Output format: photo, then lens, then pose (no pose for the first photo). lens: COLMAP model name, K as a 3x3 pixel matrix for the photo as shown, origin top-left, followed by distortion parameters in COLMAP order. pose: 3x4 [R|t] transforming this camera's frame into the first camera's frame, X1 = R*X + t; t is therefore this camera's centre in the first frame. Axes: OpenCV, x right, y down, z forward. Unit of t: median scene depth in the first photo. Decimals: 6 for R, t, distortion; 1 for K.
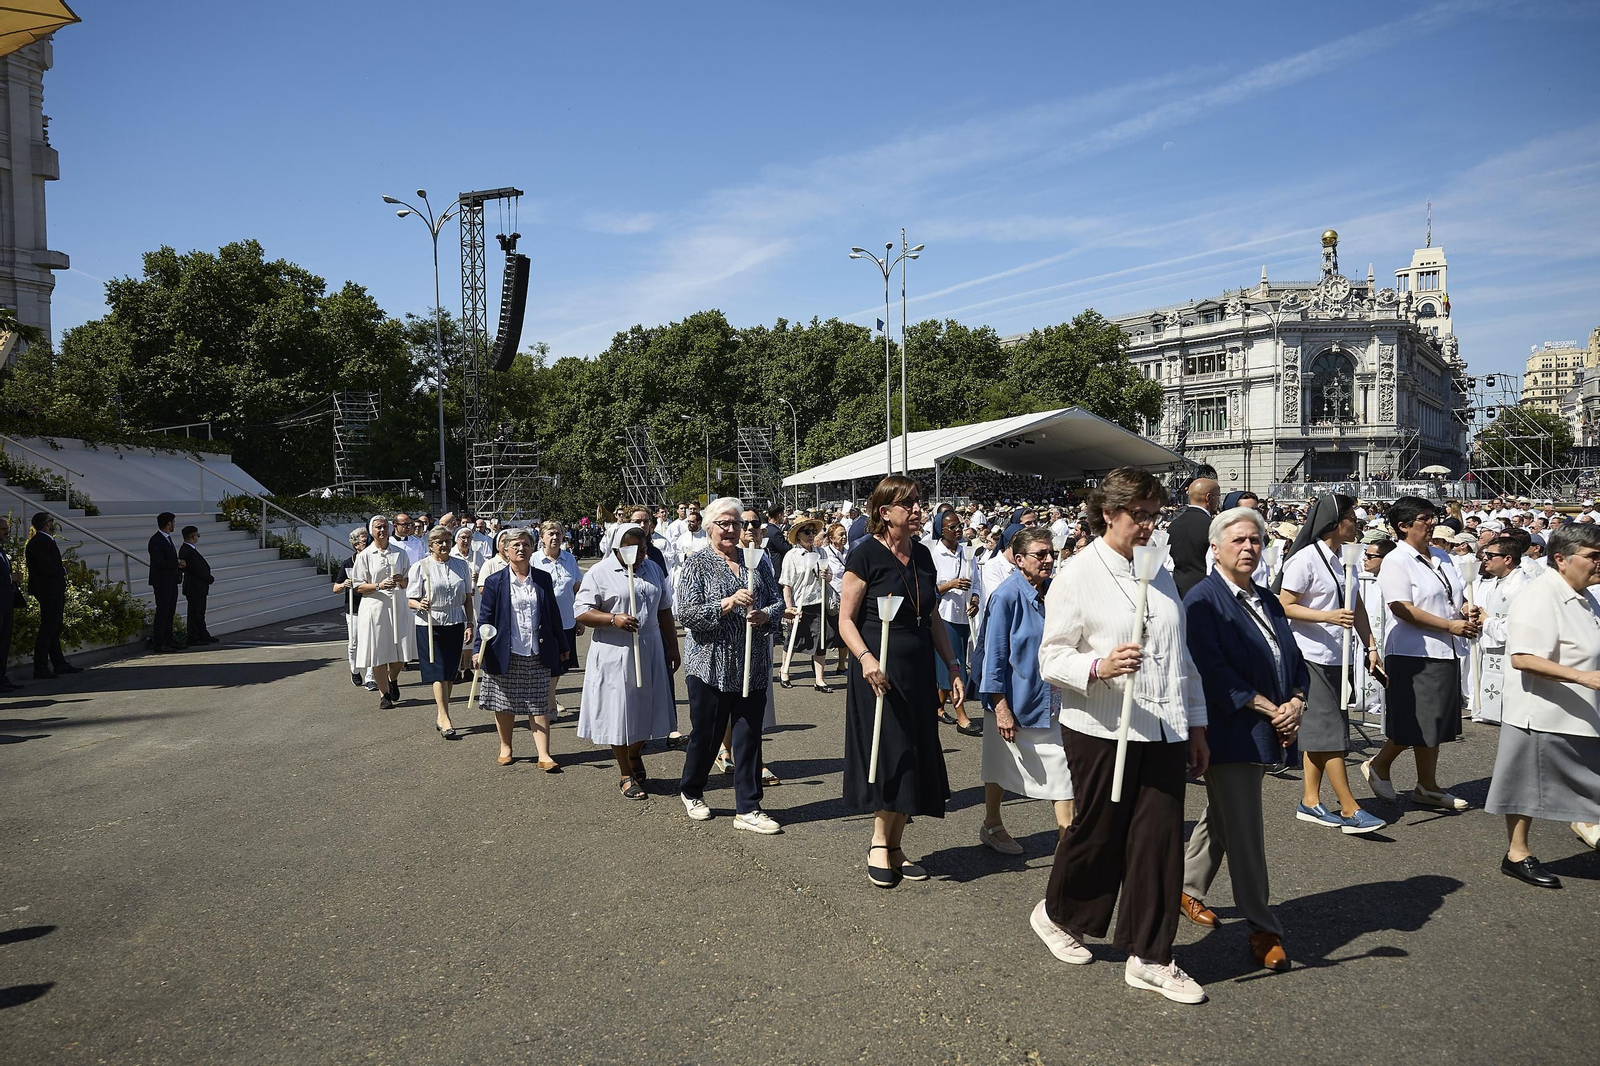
lens RADIAL K [[1156.9, 0, 799.8], [0, 1156.9, 548.7], [0, 0, 1]] dist [-0.002852, -0.002582]
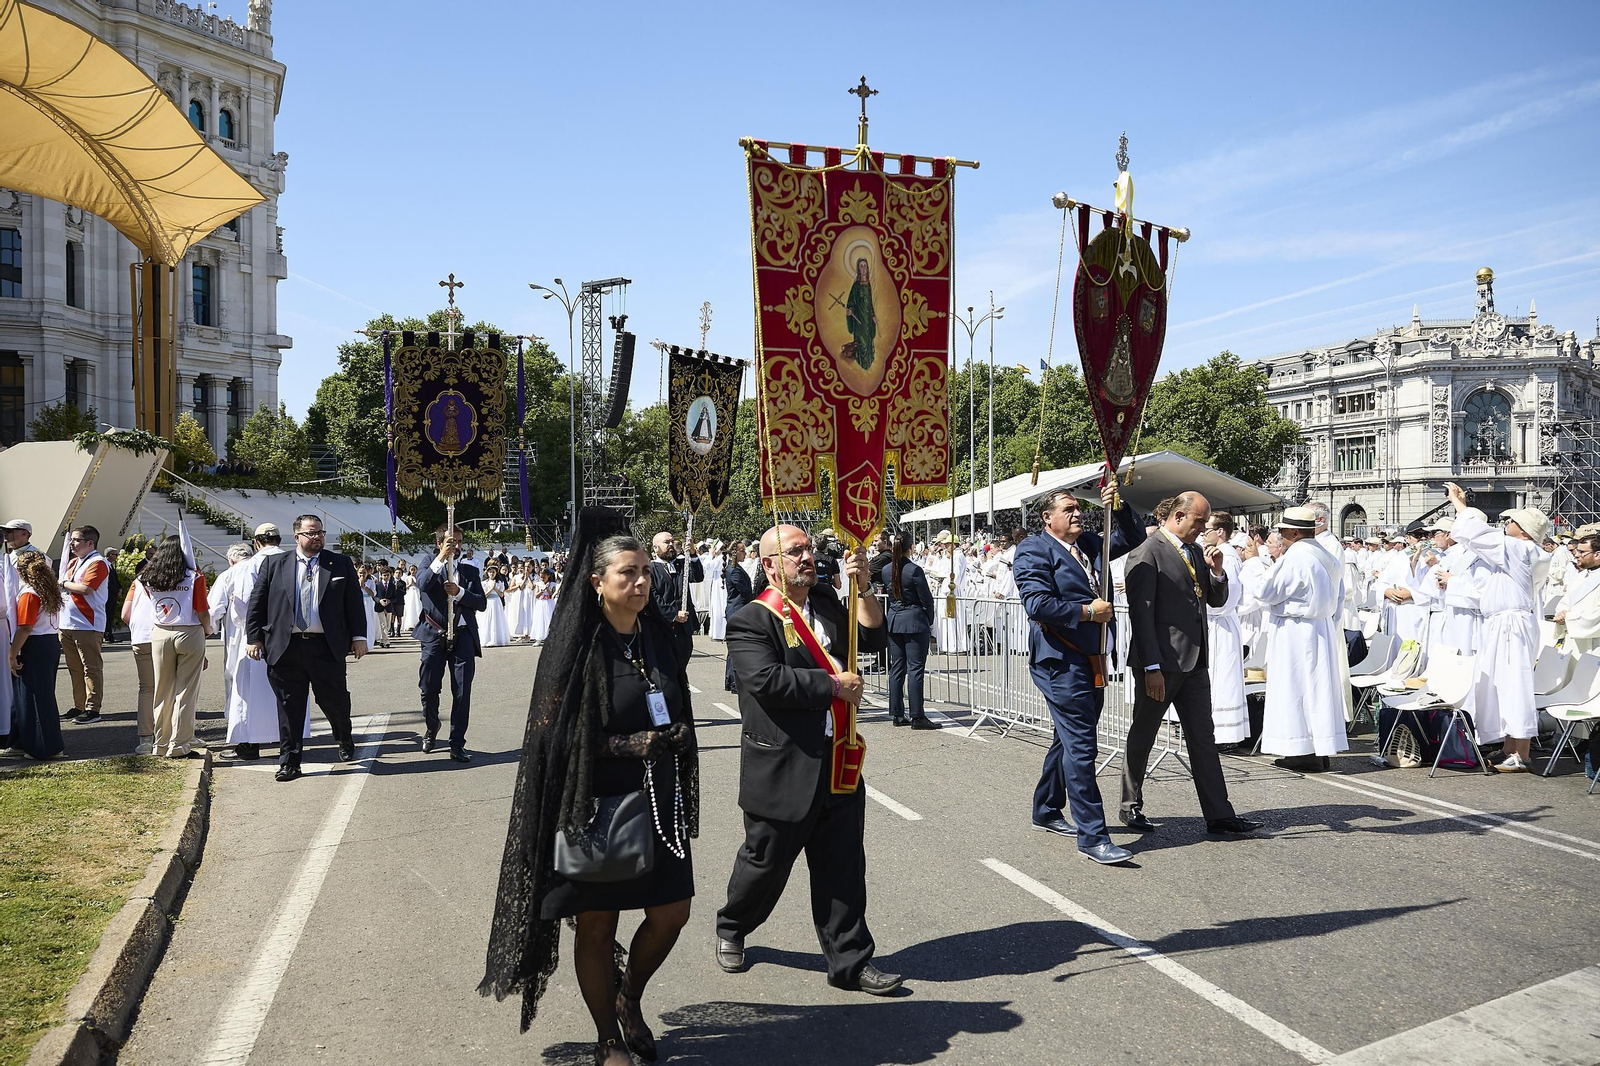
lens RADIAL K [[1156.9, 0, 797.6], [0, 1156.9, 537.6], [0, 0, 1]] dist [-0.002852, -0.002582]
pose [[0.983937, 0.010915, -0.178180, 0.061988], [-0.017715, 0.999172, -0.036617, 0.000774], [0.177633, 0.039186, 0.983316, -0.061653]]
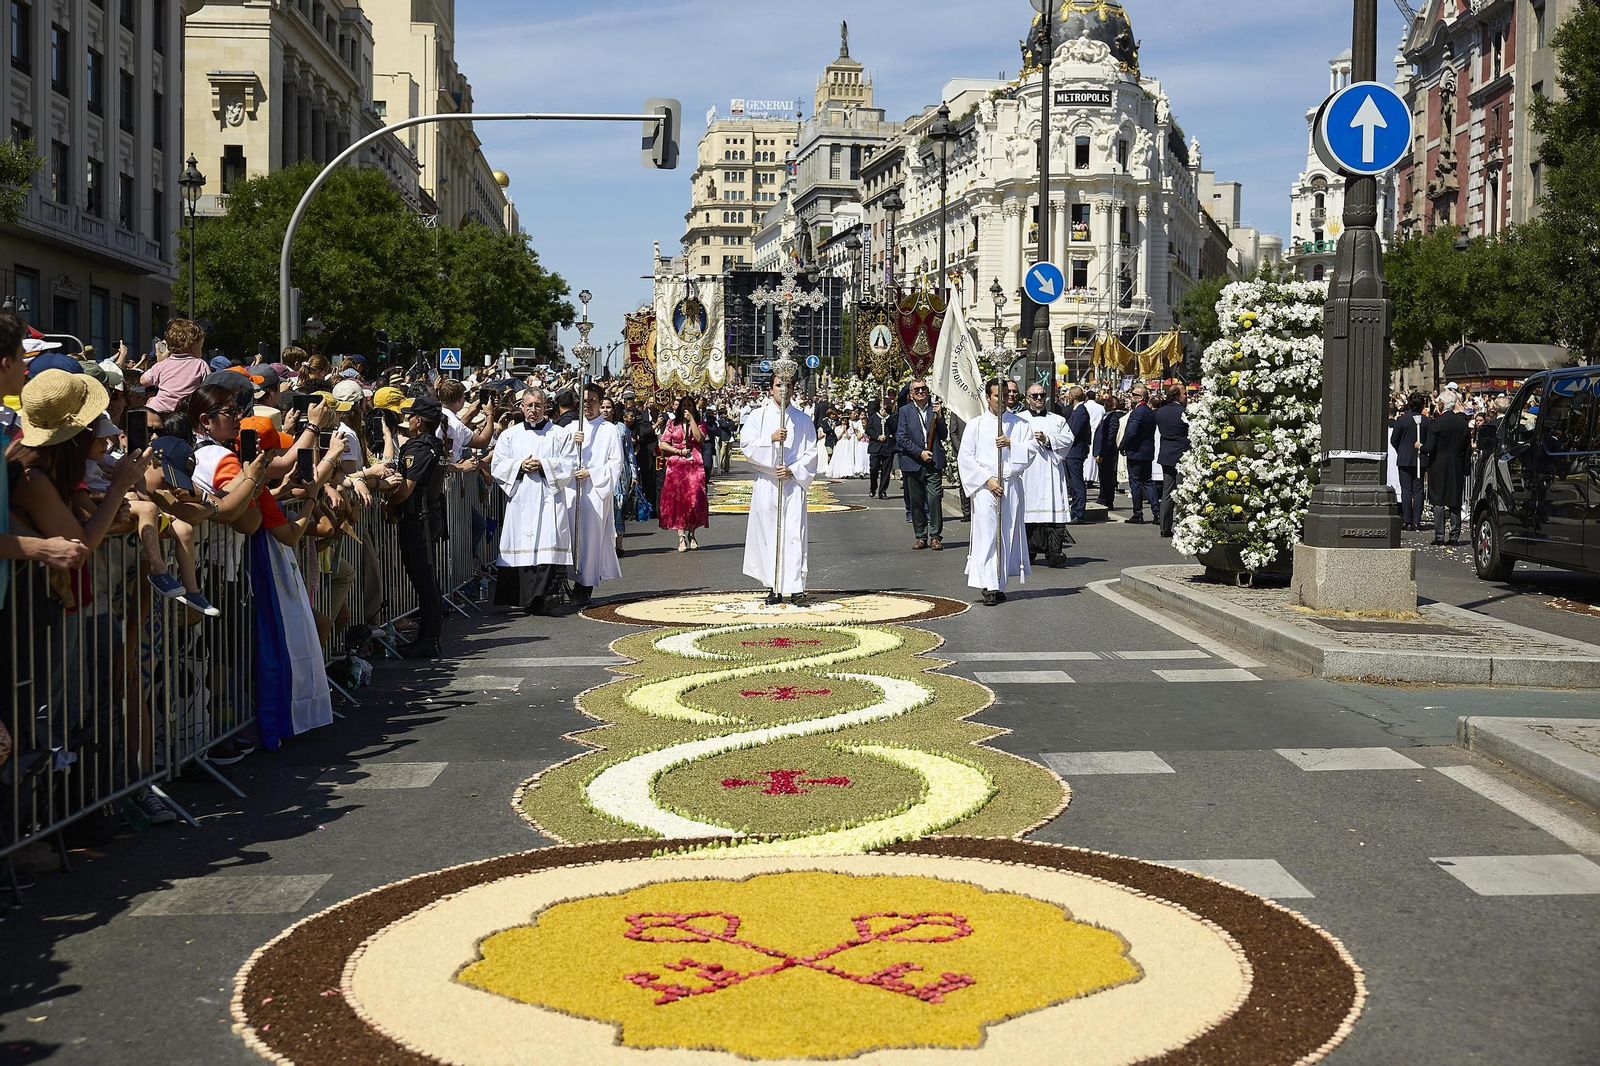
lens RADIAL K [[1974.4, 0, 799.5], [0, 1974.4, 538.2], [0, 0, 1]] dist [-0.015799, 0.000000]
pose [[0.835096, 0.002191, 0.550100, 1.100341], [-0.003071, 0.999995, 0.000678, -0.072321], [-0.550096, -0.002256, 0.835099, 1.561933]]
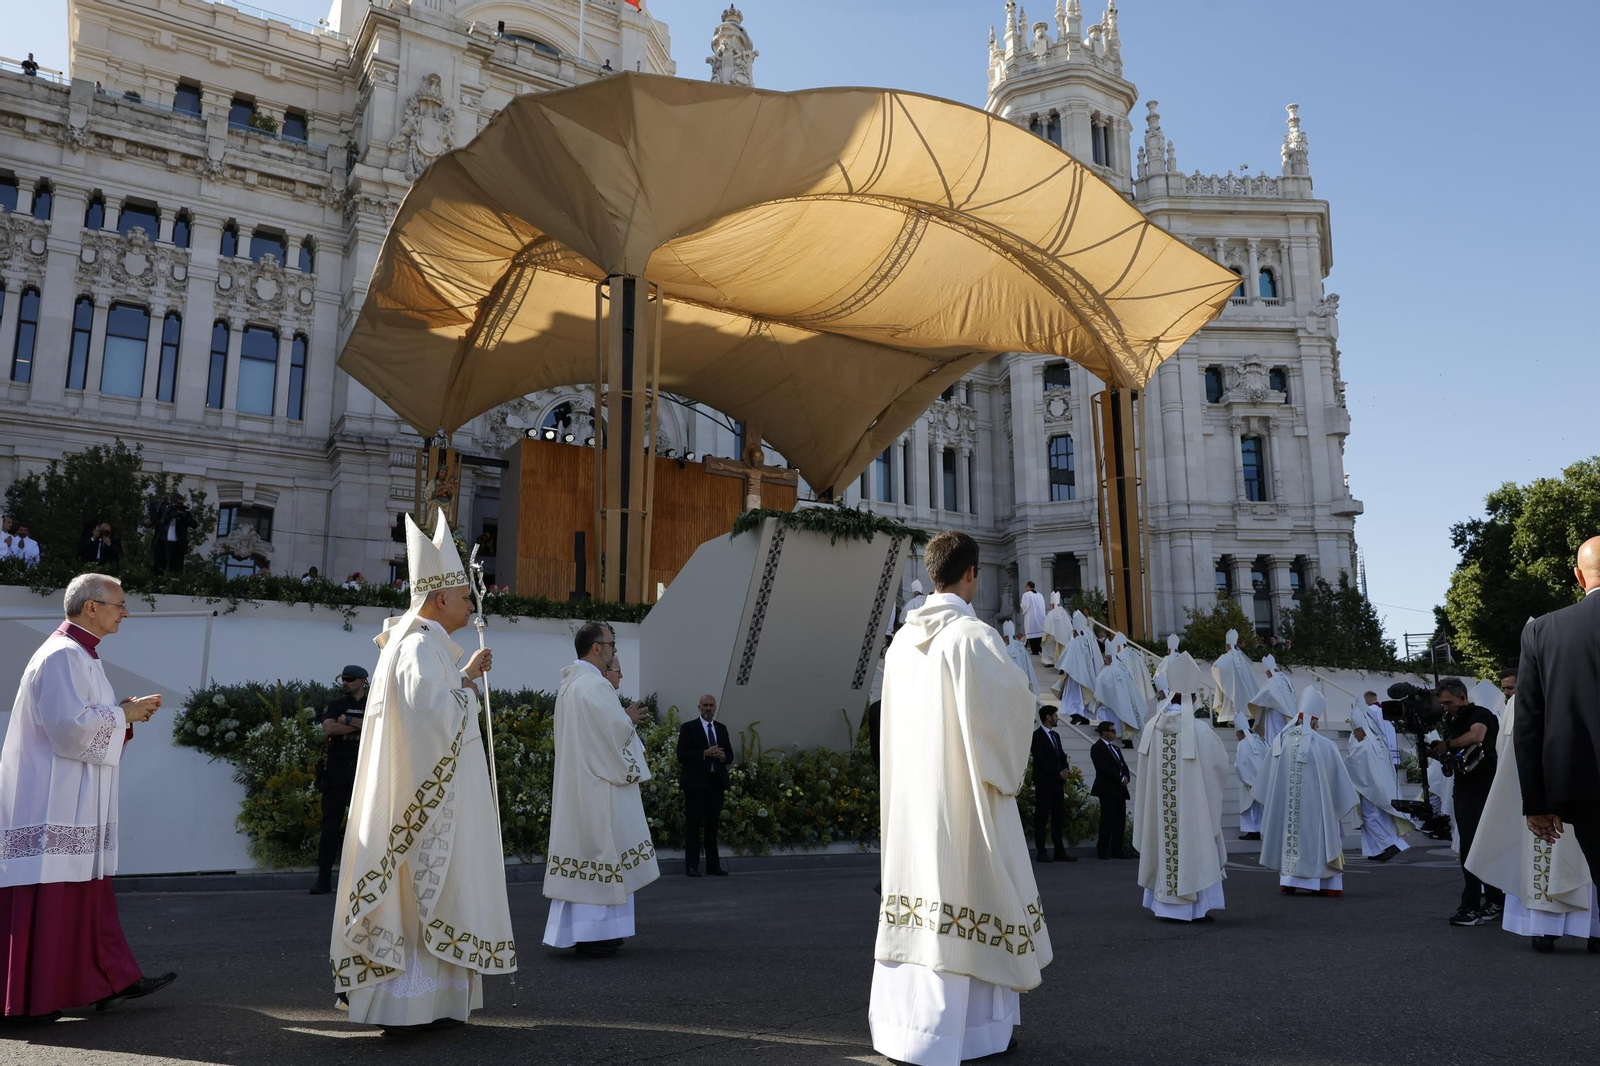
lens RADIAL K [[1156.9, 0, 810.1], [0, 1156.9, 539.9], [0, 0, 1]] dist [-0.002852, -0.002582]
pose [[0.458951, -0.155945, -0.874669, 0.023337], [-0.040542, 0.979774, -0.195957, 0.003504], [0.887536, 0.125396, 0.443346, 0.039609]]
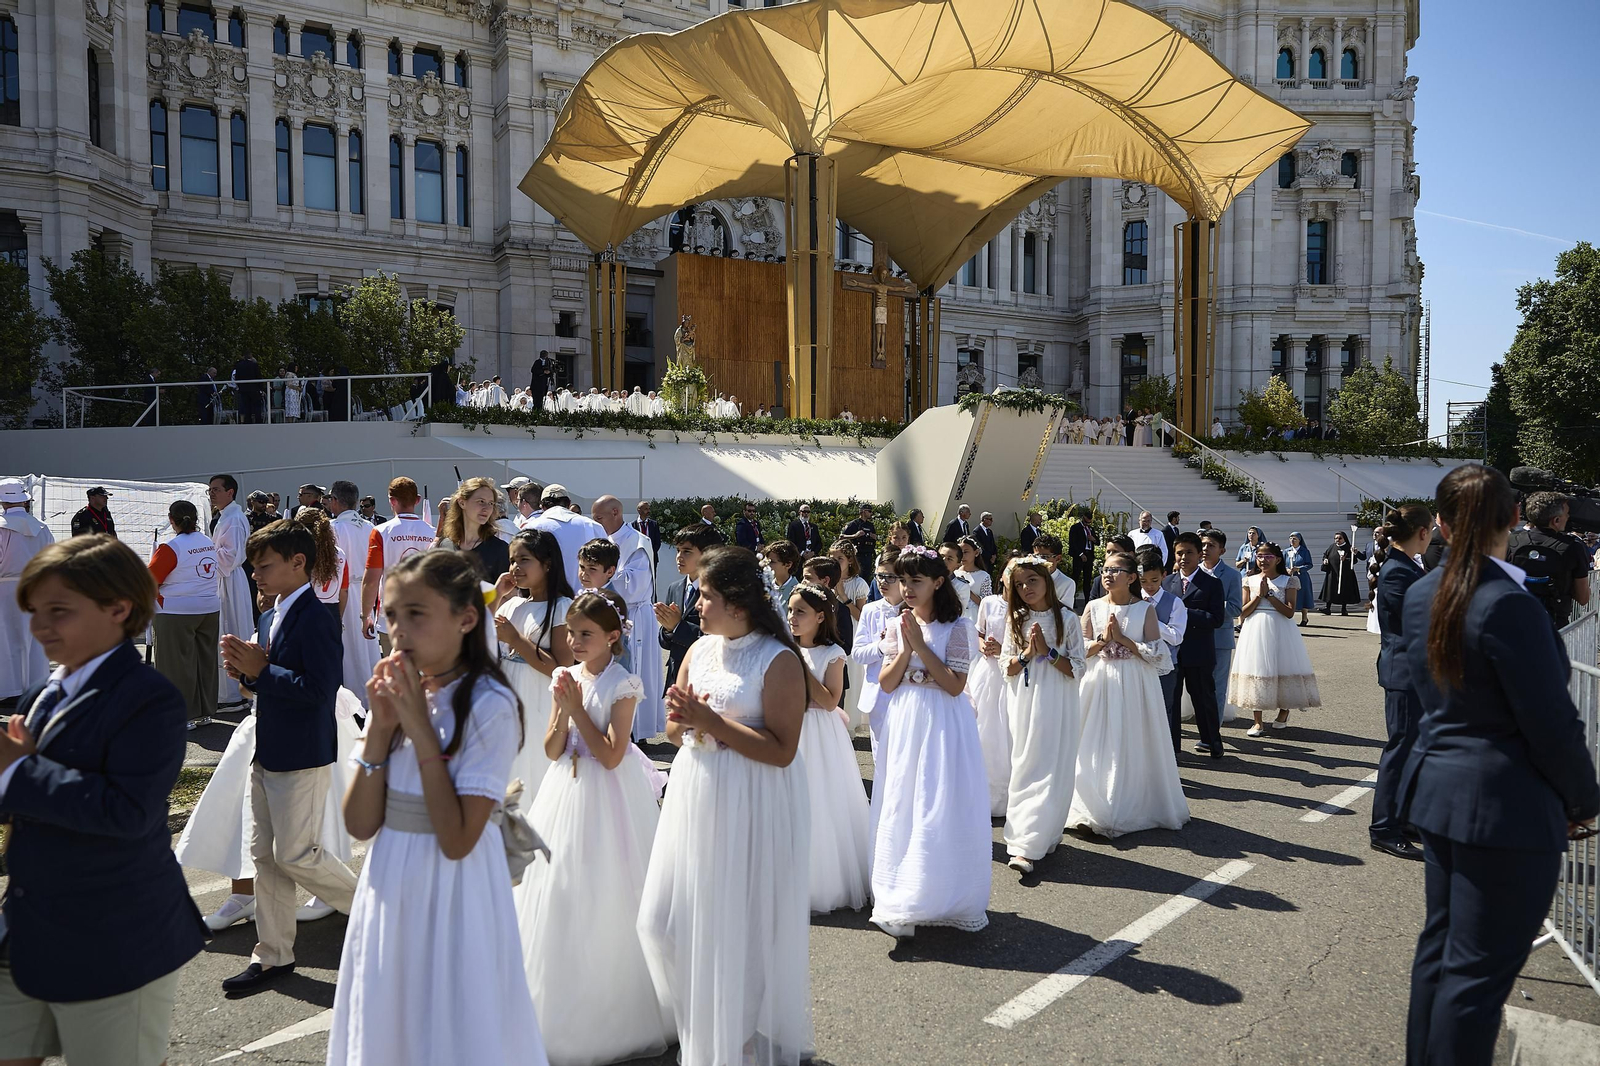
lens RADIAL K [[1161.5, 0, 807.4], [0, 1161.5, 543.0], [0, 0, 1]] dist [0.017580, -0.013167]
pose [[0.422919, 0.042366, -0.905176, 0.070472], [-0.045874, 0.998627, 0.025307, -0.000662], [0.905005, 0.030821, 0.424282, -0.008047]]
